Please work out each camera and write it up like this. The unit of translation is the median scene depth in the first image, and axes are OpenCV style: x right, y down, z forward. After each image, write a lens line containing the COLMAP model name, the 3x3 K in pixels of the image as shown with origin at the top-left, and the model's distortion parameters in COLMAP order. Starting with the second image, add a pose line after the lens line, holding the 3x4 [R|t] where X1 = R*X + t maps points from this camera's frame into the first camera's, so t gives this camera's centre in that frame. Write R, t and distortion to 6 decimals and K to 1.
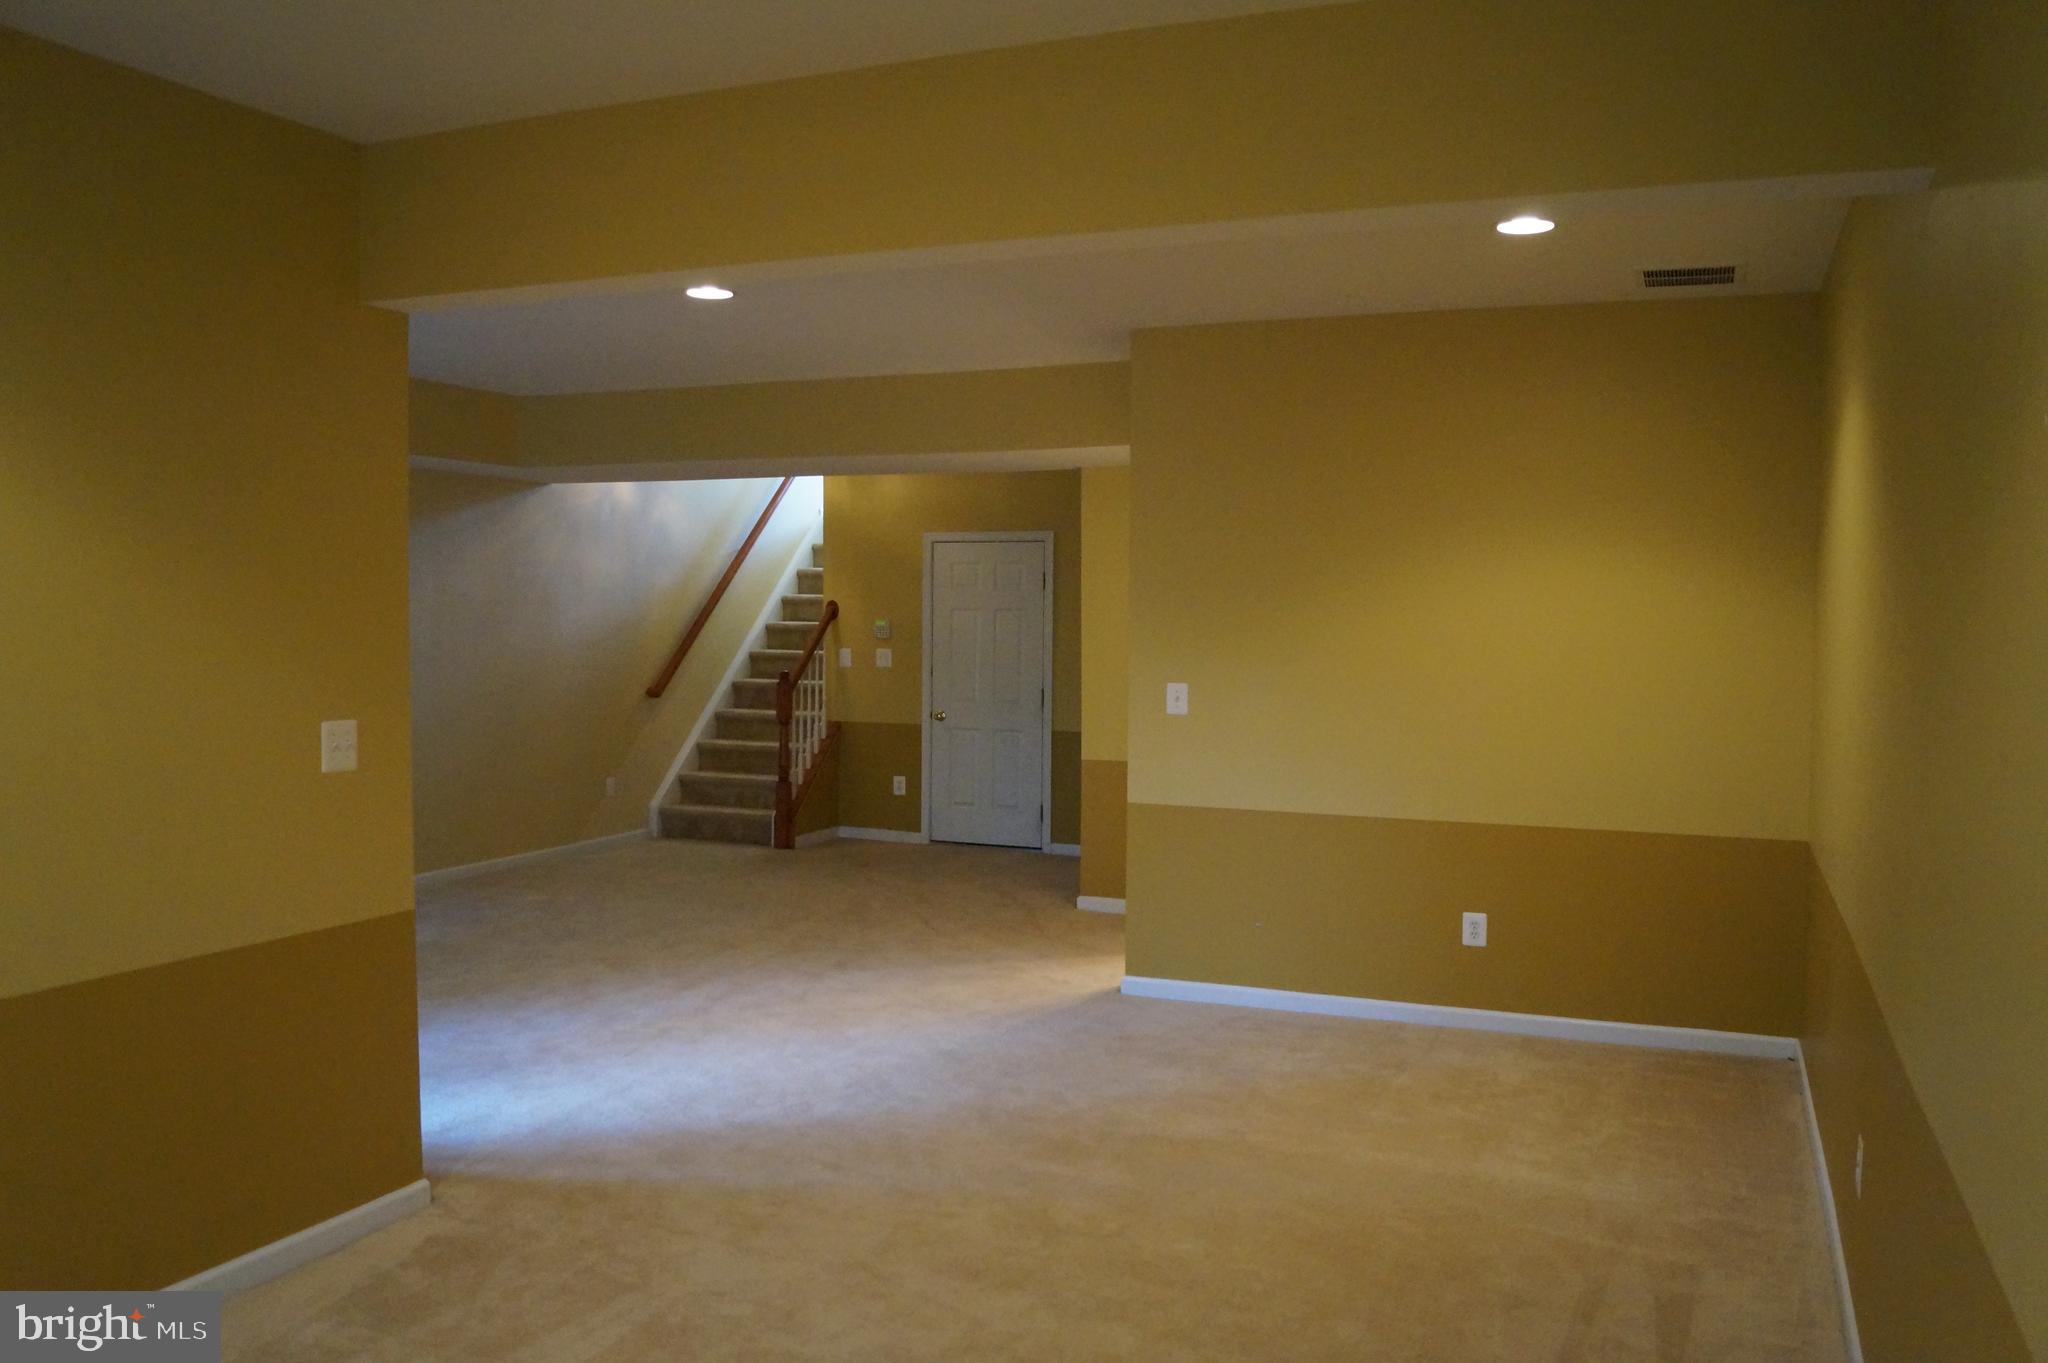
lens RADIAL K [[1624.7, 0, 1032.8], [0, 1624.7, 683.4], [0, 0, 1]] dist [-0.087884, 0.020032]
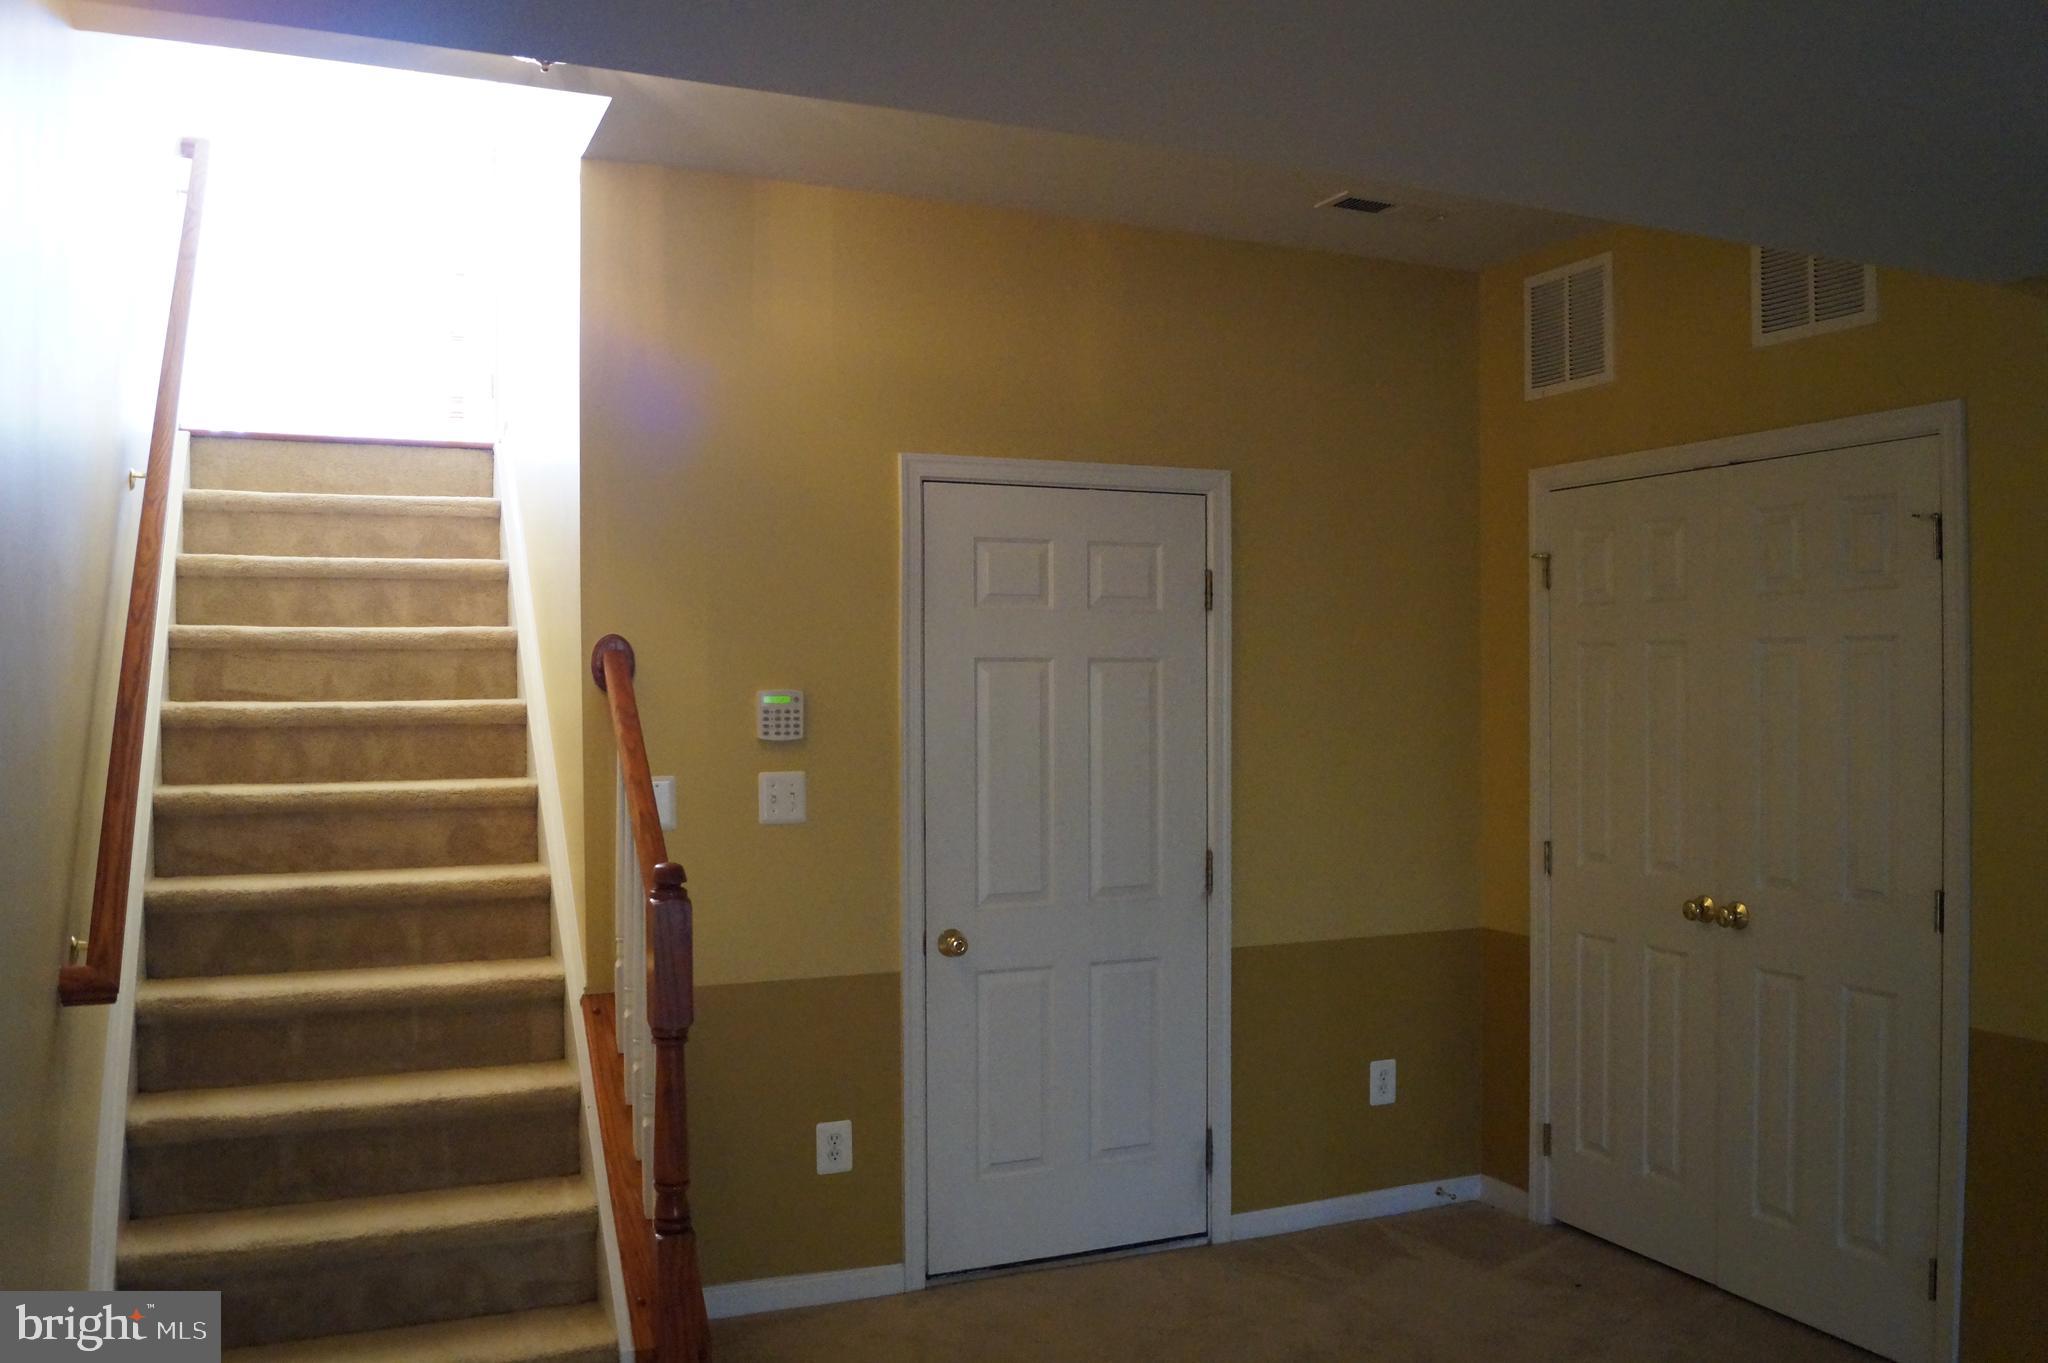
lens RADIAL K [[1624.7, 0, 1032.8], [0, 1624.7, 683.4], [0, 0, 1]] dist [-0.087884, 0.020032]
pose [[0.685364, -0.011908, 0.728104, -0.316460], [0.040719, 0.998929, -0.021992, -0.030961], [-0.727062, 0.044720, 0.685114, 0.727415]]
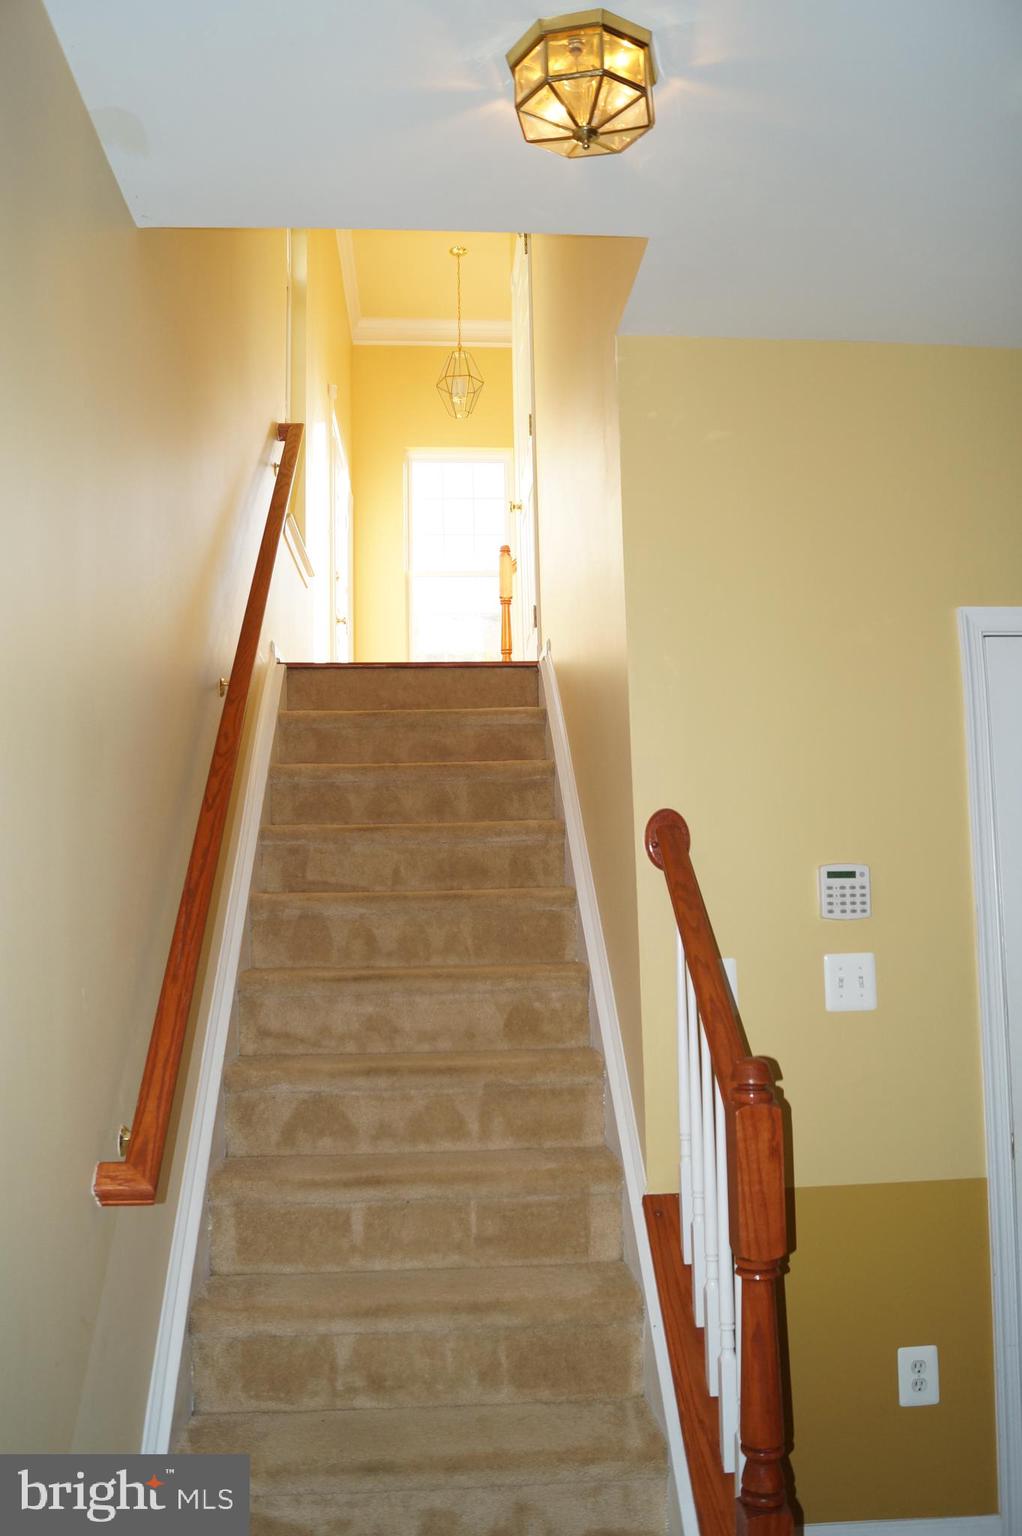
lens RADIAL K [[1218.5, 0, 509.7], [0, 1218.5, 763.9], [0, 0, 1]] dist [-0.087884, 0.020032]
pose [[0.889835, 0.031284, 0.455208, -0.268445], [0.041876, 0.987837, -0.149746, -0.025636], [-0.454356, 0.152311, 0.877703, 0.824370]]
